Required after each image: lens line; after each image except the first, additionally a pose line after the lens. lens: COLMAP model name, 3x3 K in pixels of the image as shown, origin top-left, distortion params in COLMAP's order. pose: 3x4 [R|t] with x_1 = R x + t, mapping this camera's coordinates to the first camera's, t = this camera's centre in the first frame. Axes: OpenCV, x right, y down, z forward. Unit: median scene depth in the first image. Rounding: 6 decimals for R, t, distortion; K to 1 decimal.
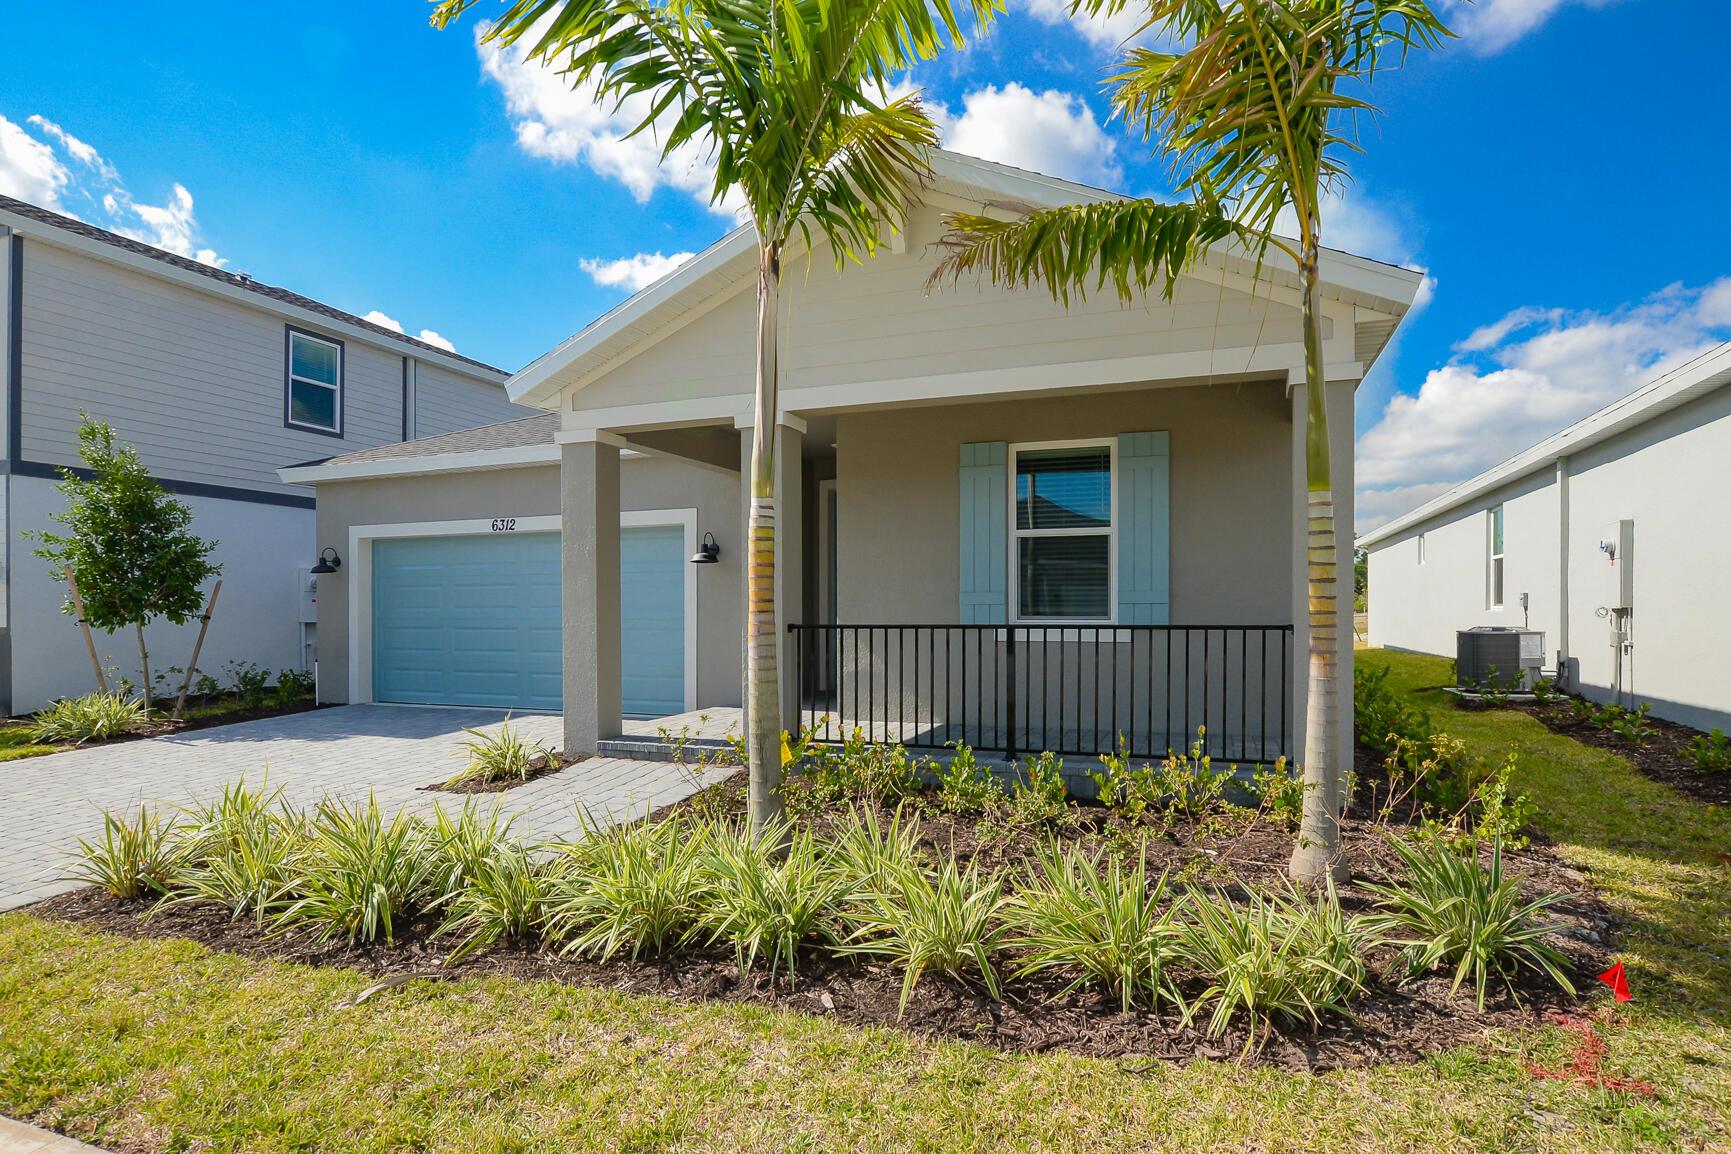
lens RADIAL K [[947.7, 0, 874.0], [0, 947.7, 603.5], [0, 0, 1]] dist [-0.003611, -0.001087]
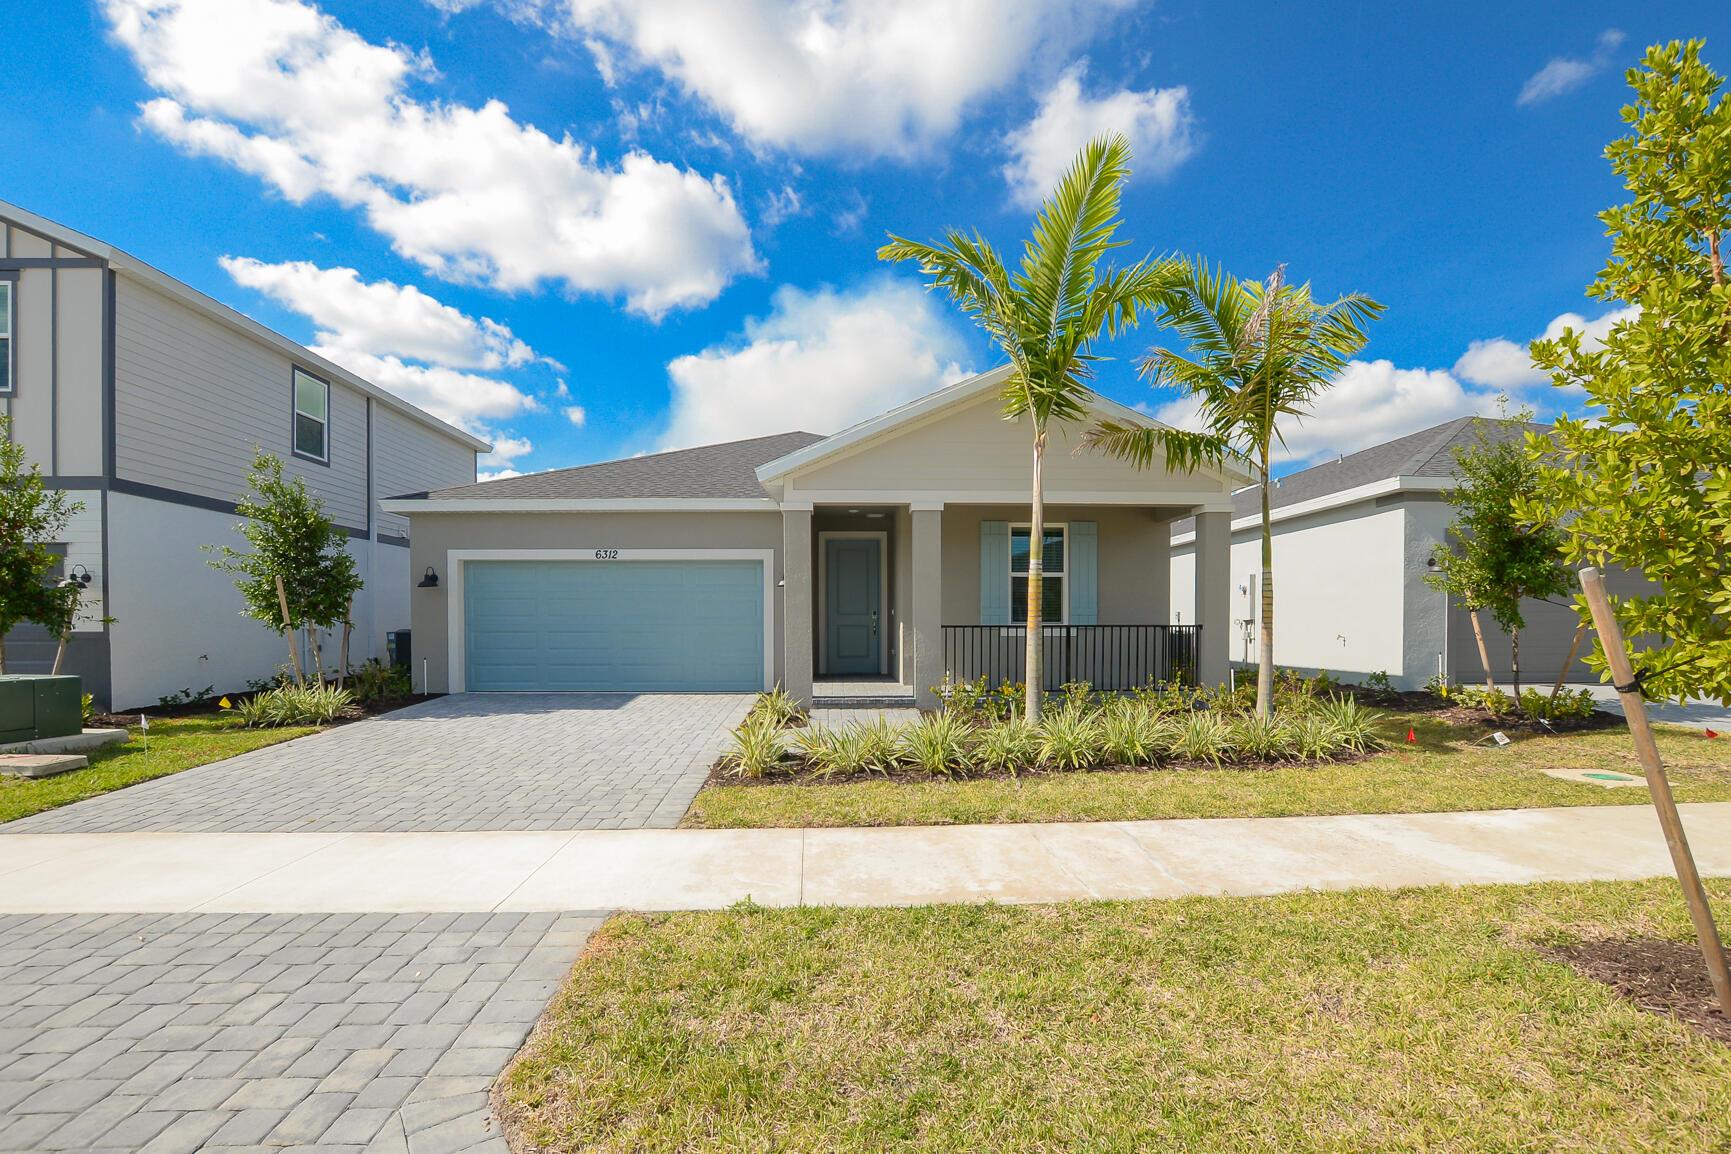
lens RADIAL K [[816.5, 0, 864.1], [0, 816.5, 627.7], [0, 0, 1]] dist [0.000881, 0.000287]
pose [[0.926735, 0.001998, 0.375710, -0.484089], [-0.004894, 0.999965, 0.006755, 0.011609], [-0.375683, -0.008099, 0.926713, -0.215748]]
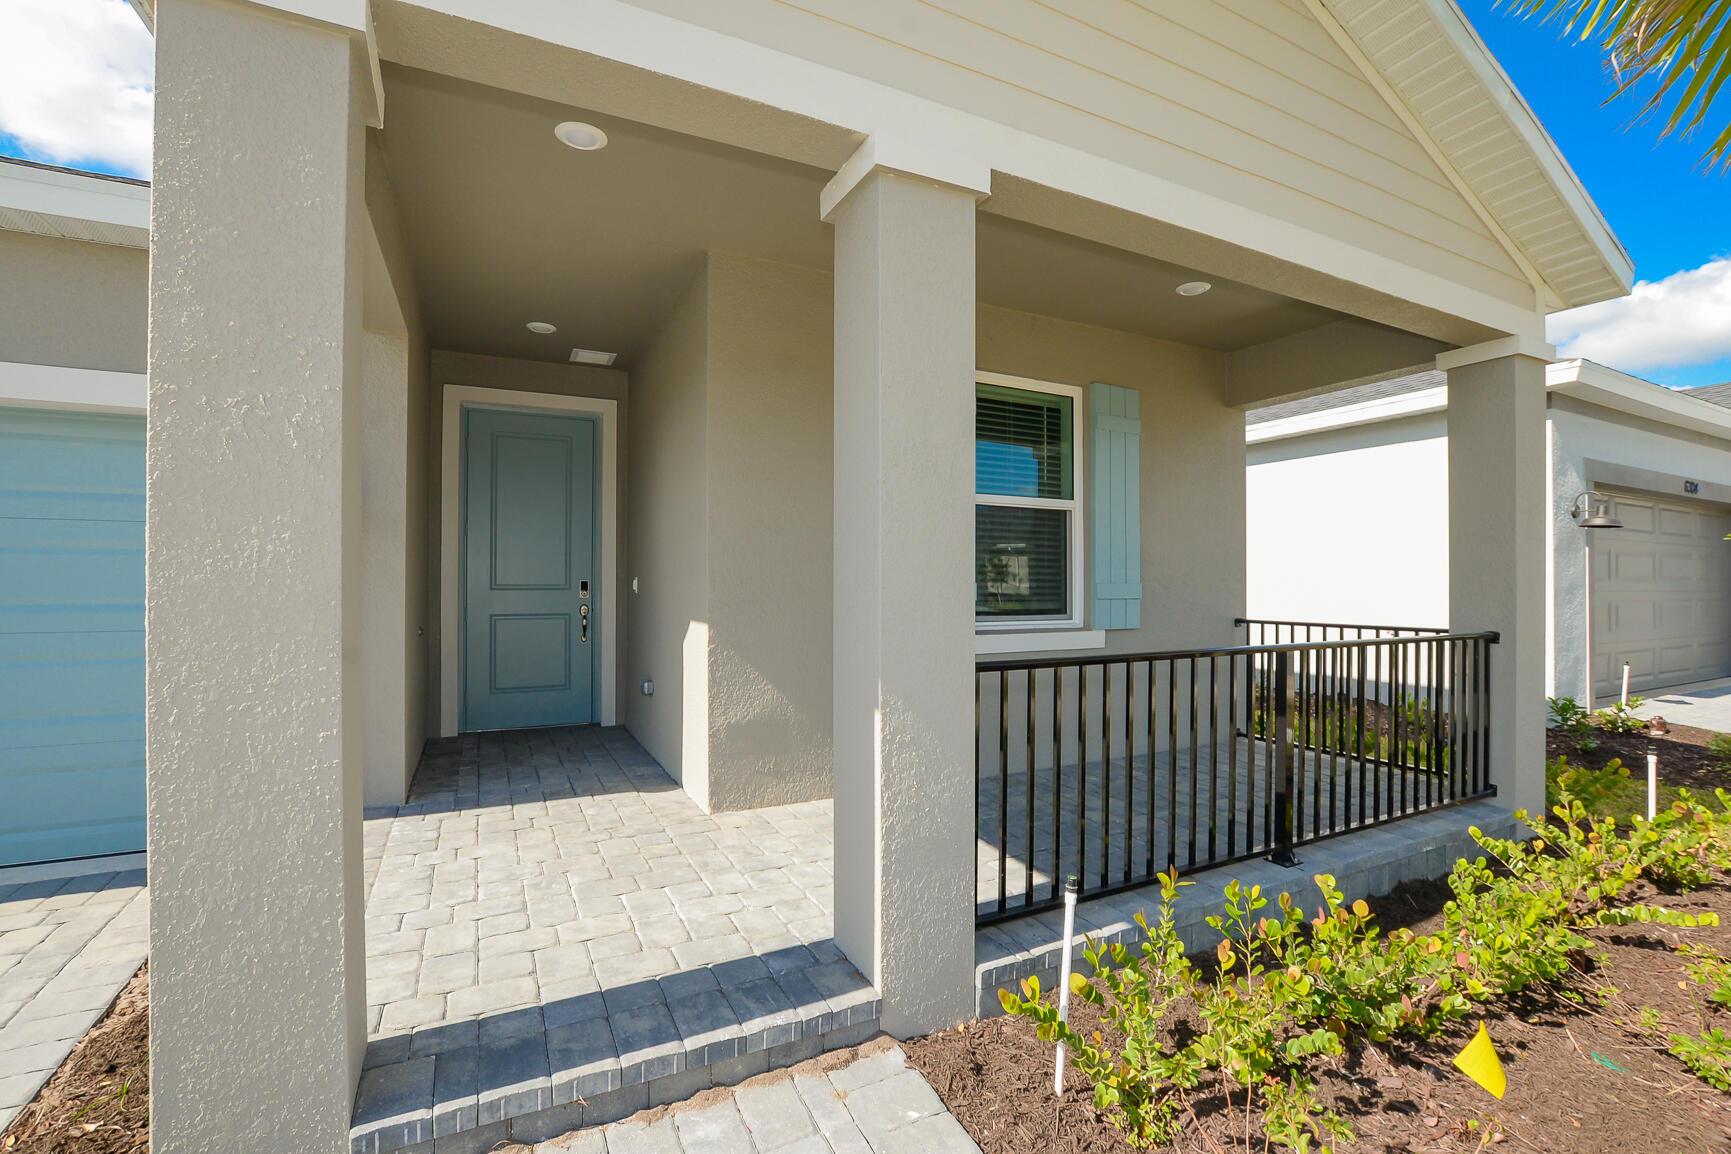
lens RADIAL K [[784.1, 0, 865.5], [0, 784.1, 577.0], [0, 0, 1]] dist [0.002260, 0.000270]
pose [[0.694097, 0.012906, 0.719766, -0.235752], [-0.012659, 0.999904, -0.005721, -0.007233], [-0.719770, -0.005140, 0.694193, 0.469061]]
